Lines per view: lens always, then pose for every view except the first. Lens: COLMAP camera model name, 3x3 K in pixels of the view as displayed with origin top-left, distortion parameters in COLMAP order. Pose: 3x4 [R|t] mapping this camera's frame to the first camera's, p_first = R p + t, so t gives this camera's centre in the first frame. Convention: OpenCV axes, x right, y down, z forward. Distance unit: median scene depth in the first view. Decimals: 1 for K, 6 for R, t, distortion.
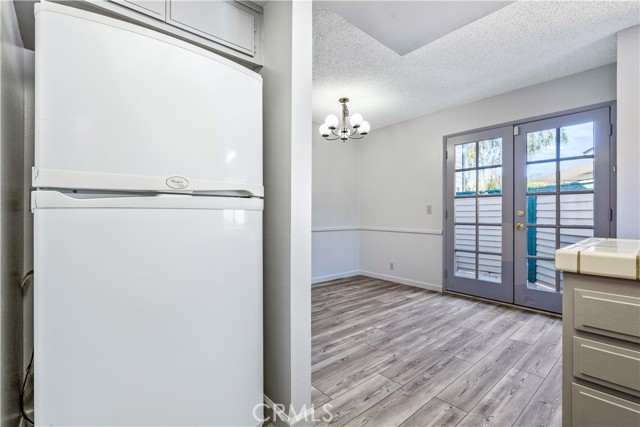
lens RADIAL K [[290.6, 0, 318.1], [0, 290.6, 212.4], [0, 0, 1]] dist [0.010045, -0.001499]
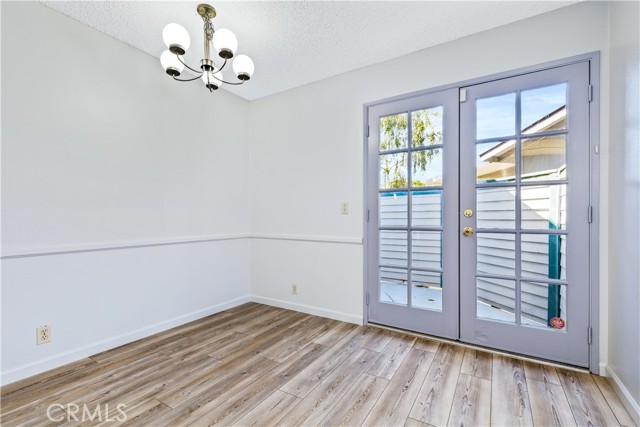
lens RADIAL K [[290.6, 0, 315.5], [0, 290.6, 213.5], [0, 0, 1]] dist [0.010045, -0.001499]
pose [[0.956528, -0.000662, 0.291641, 0.127611], [0.001698, 0.999993, -0.003298, 0.005605], [-0.291637, 0.003650, 0.956522, 0.412400]]
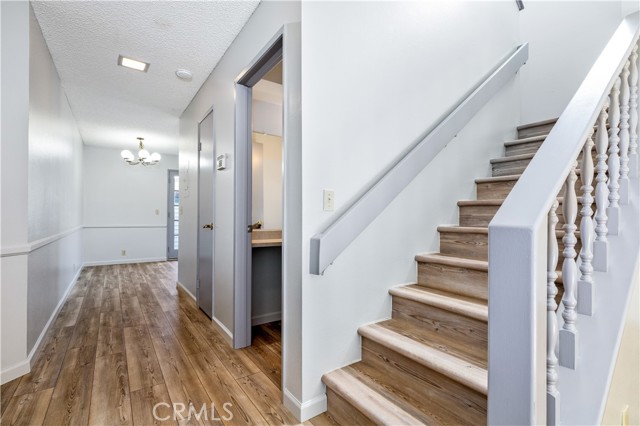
lens RADIAL K [[290.6, 0, 316.0], [0, 290.6, 213.5], [0, 0, 1]] dist [0.010045, -0.001499]
pose [[0.089442, 0.004581, 0.995981, -1.378536], [-0.022750, 0.999738, -0.002555, -0.021574], [-0.995732, -0.022430, 0.089523, -0.026775]]
